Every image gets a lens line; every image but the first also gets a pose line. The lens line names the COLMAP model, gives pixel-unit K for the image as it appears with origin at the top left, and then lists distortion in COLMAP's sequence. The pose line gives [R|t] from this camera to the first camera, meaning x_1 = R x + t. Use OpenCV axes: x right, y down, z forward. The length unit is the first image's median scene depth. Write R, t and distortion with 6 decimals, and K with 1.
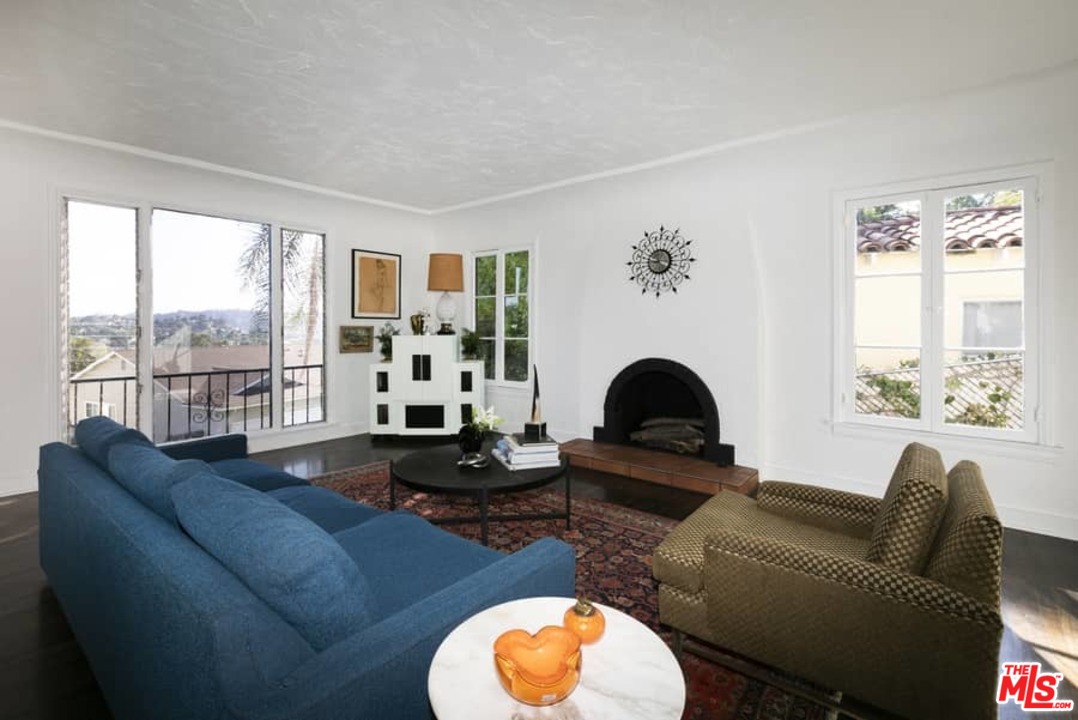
lens RADIAL K [[506.5, 0, 564.3], [0, 506.5, 330.2], [0, 0, 1]] dist [-0.001290, 0.000009]
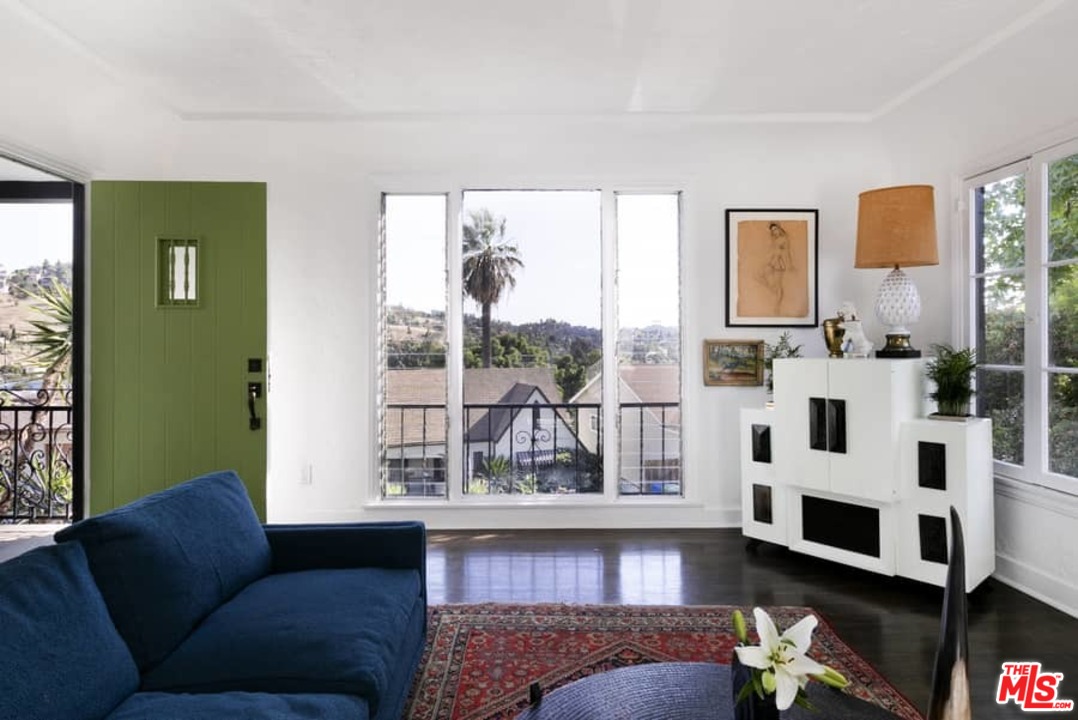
lens RADIAL K [[647.0, 0, 539.4], [0, 647.0, 337.4], [0, 0, 1]] dist [-0.003356, -0.001001]
pose [[0.636834, -0.006471, -0.770973, 0.021425], [-0.000744, 0.999959, -0.009008, -0.004616], [0.771000, 0.006310, 0.636804, 0.352301]]
